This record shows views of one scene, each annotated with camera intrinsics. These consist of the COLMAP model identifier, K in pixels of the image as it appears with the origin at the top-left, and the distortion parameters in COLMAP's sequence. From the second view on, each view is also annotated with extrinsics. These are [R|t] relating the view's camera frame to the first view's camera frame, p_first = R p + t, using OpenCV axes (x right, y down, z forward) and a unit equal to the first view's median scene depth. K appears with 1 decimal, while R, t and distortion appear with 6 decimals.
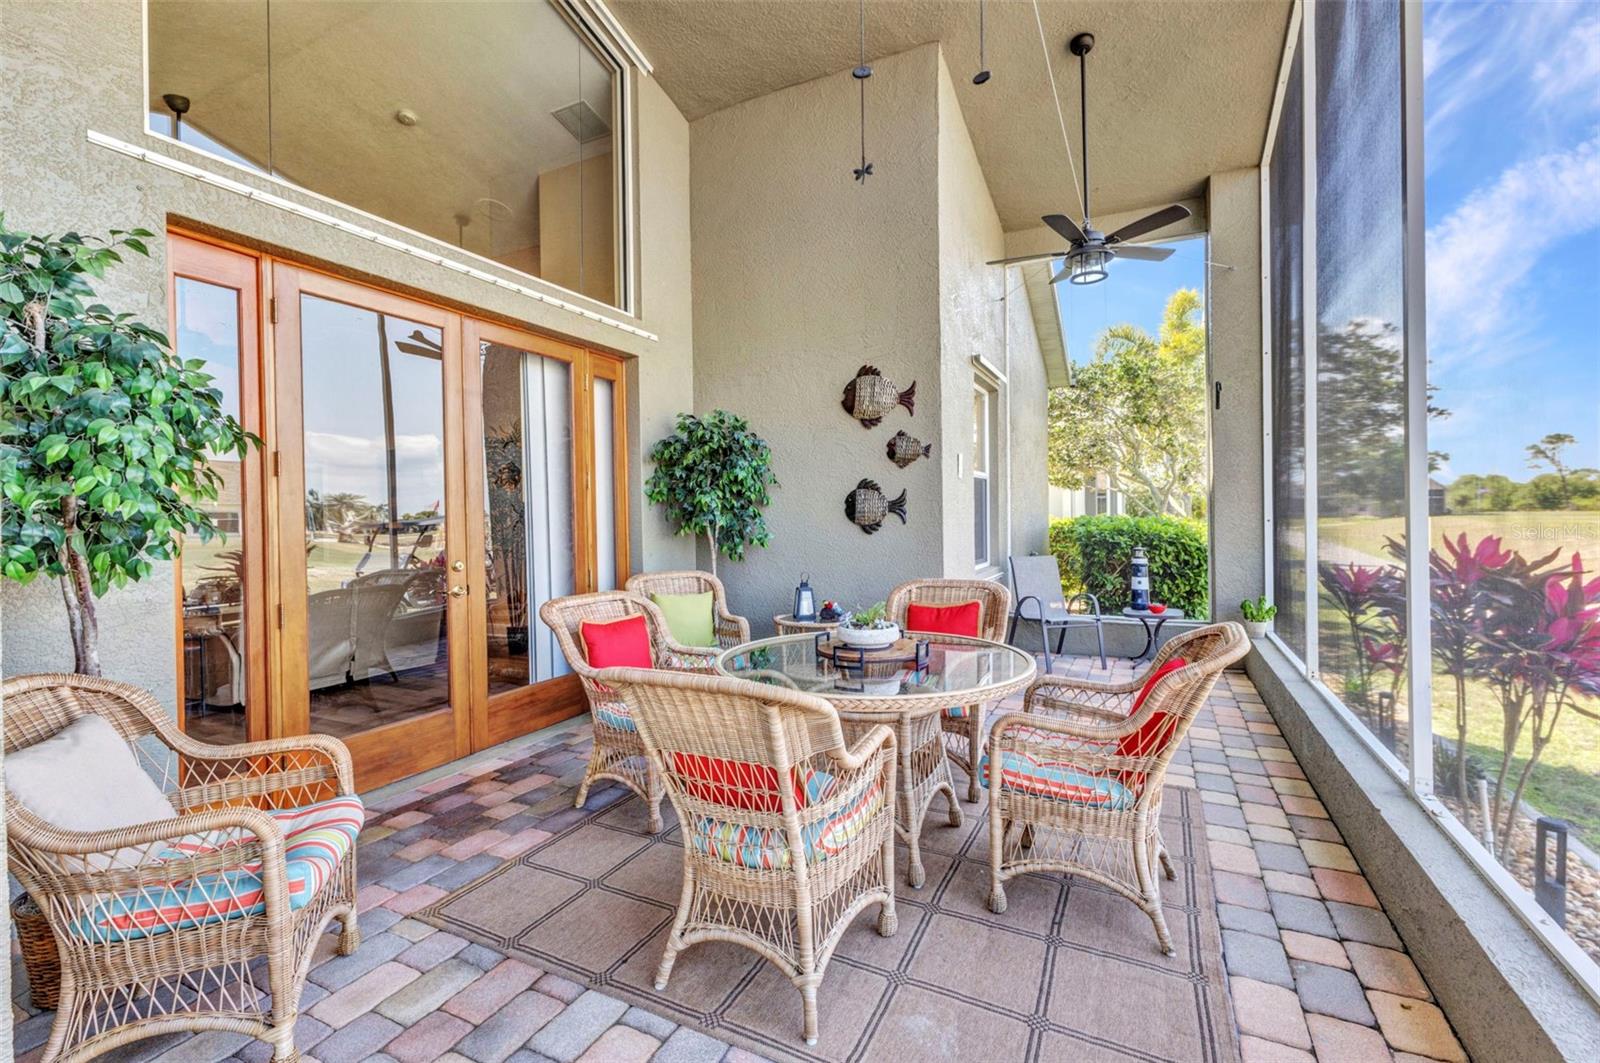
lens RADIAL K [[693.2, 0, 796.9], [0, 693.2, 521.9], [0, 0, 1]] dist [0.000233, 0.000007]
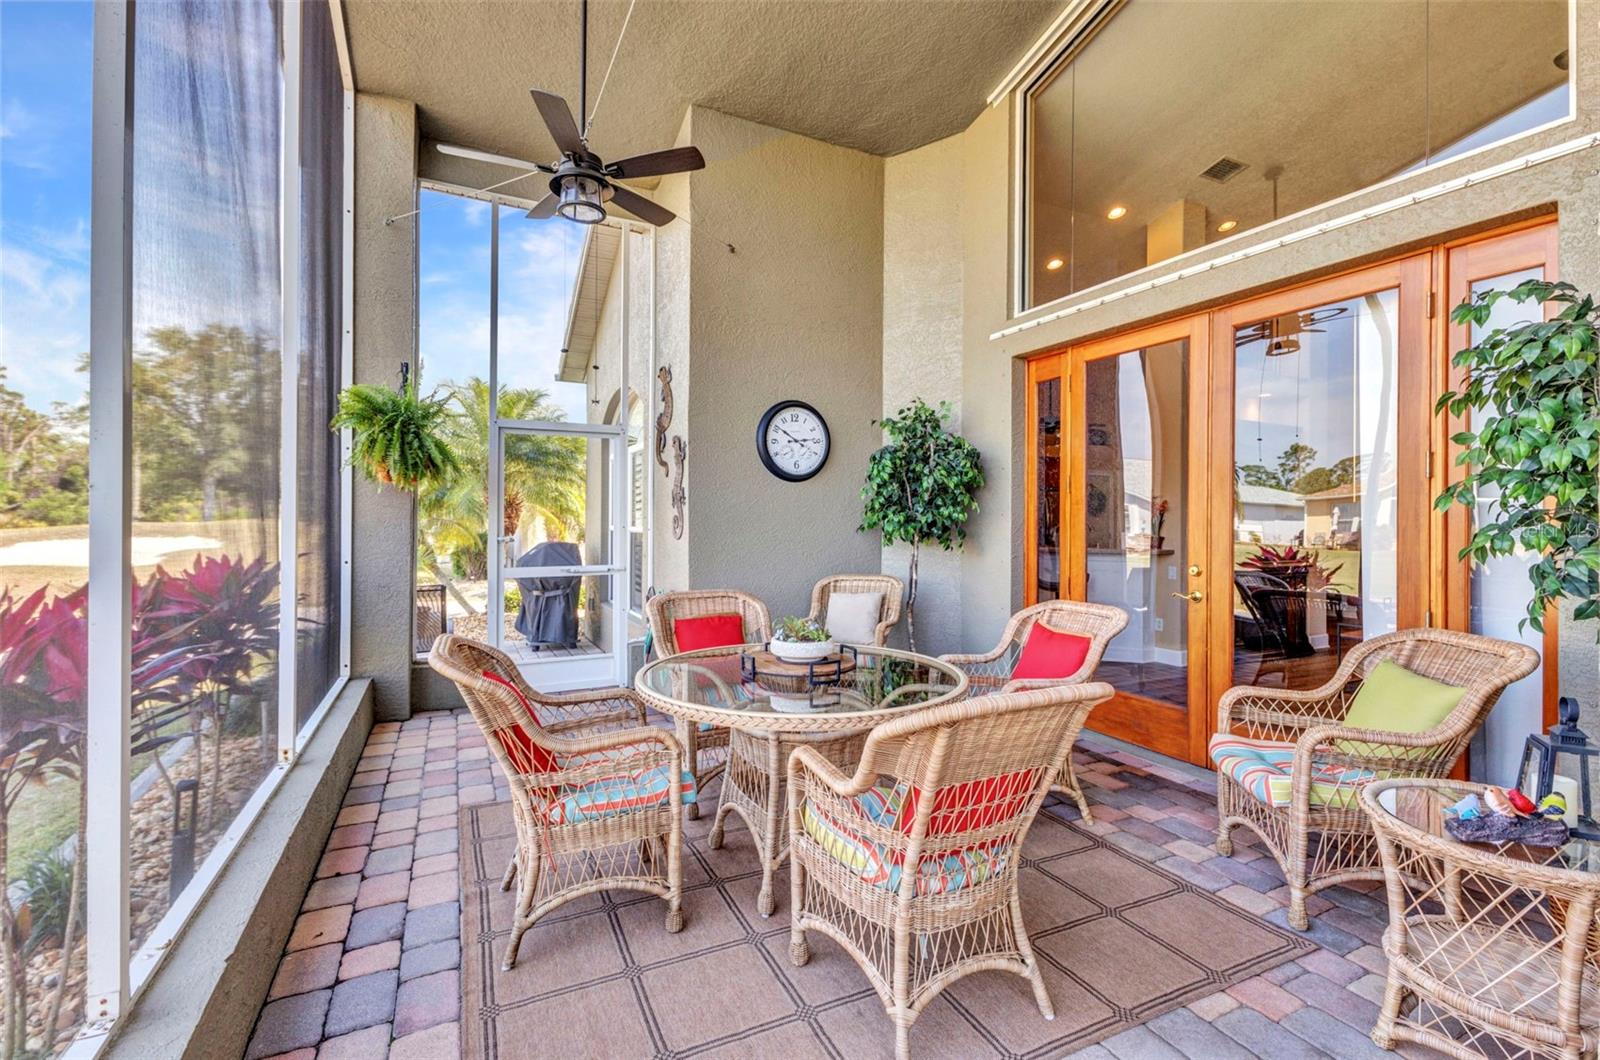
lens RADIAL K [[693.2, 0, 793.7], [0, 693.2, 521.5], [0, 0, 1]] dist [0.000233, 0.000007]
pose [[-0.607205, 0.012665, -0.794444, 0.699028], [-0.008762, 0.999705, 0.022634, -0.023997], [0.794497, 0.020704, -0.606915, 1.246152]]
